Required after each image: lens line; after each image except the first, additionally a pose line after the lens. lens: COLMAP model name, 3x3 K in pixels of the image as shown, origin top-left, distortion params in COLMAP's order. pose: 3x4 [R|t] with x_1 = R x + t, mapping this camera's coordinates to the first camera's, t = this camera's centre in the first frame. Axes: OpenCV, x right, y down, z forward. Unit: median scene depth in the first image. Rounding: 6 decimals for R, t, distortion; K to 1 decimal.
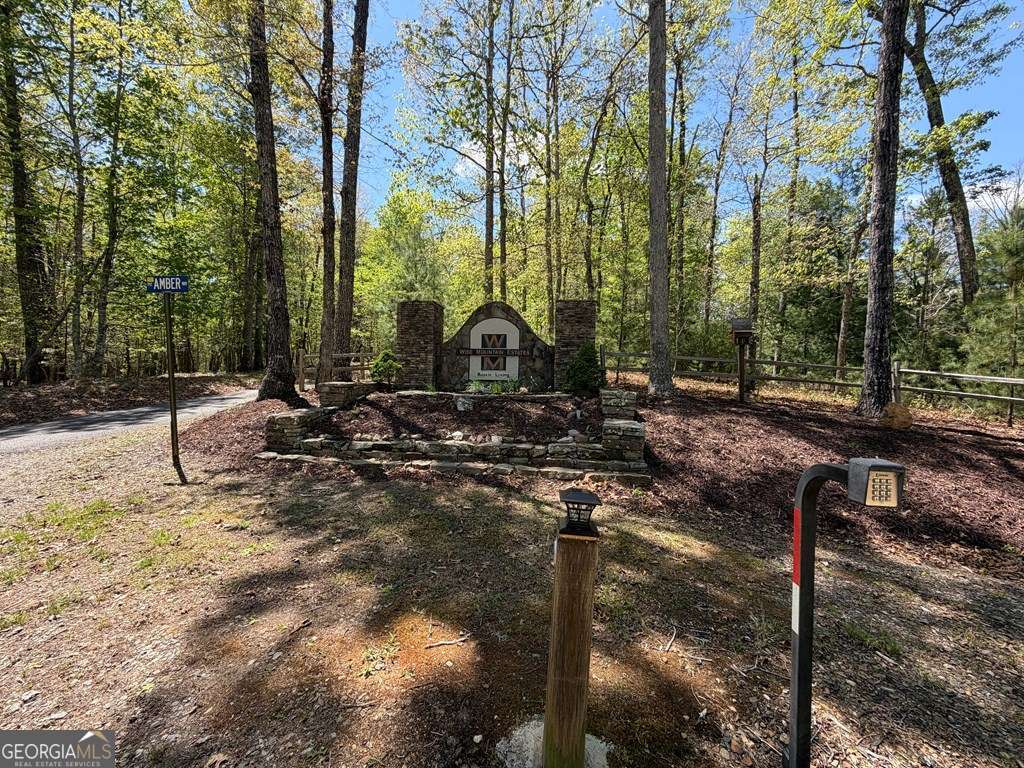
lens RADIAL K [[408.5, 0, 509.4], [0, 408.5, 386.3], [0, 0, 1]] dist [-0.000886, 0.000310]
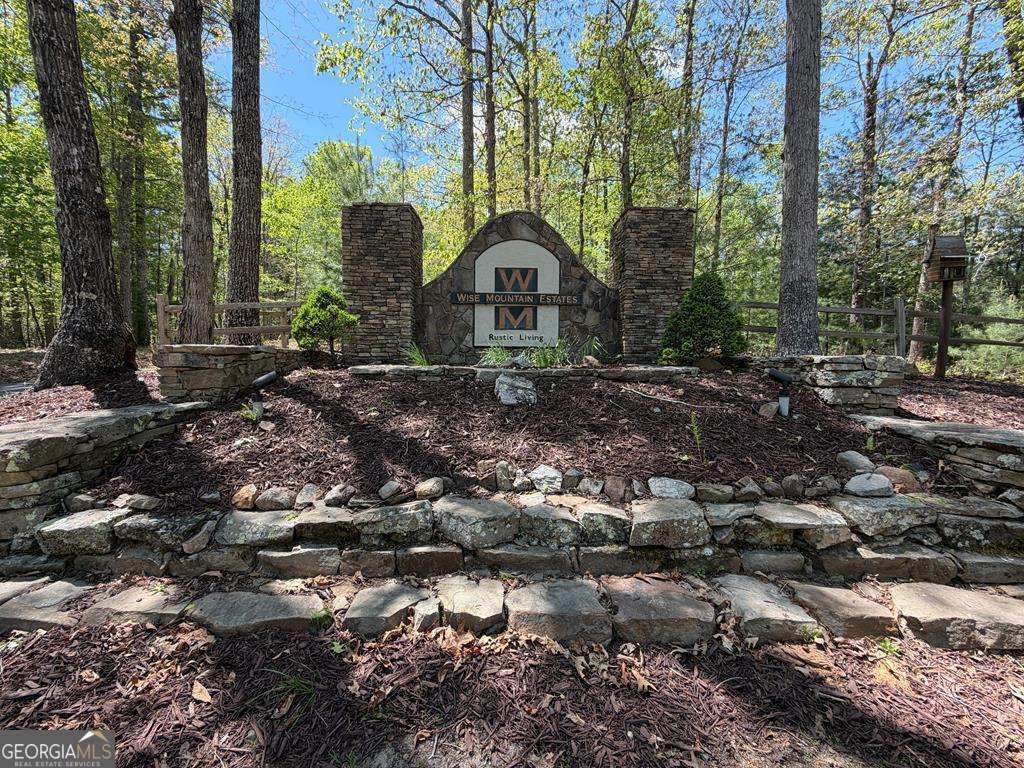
lens RADIAL K [[408.5, 0, 509.4], [0, 408.5, 386.3], [0, 0, 1]] dist [-0.000886, 0.000310]
pose [[0.990250, -0.019201, 0.137975, -0.163798], [0.012831, 0.998817, 0.046910, 0.018031], [-0.138712, -0.044682, 0.989324, 0.515933]]
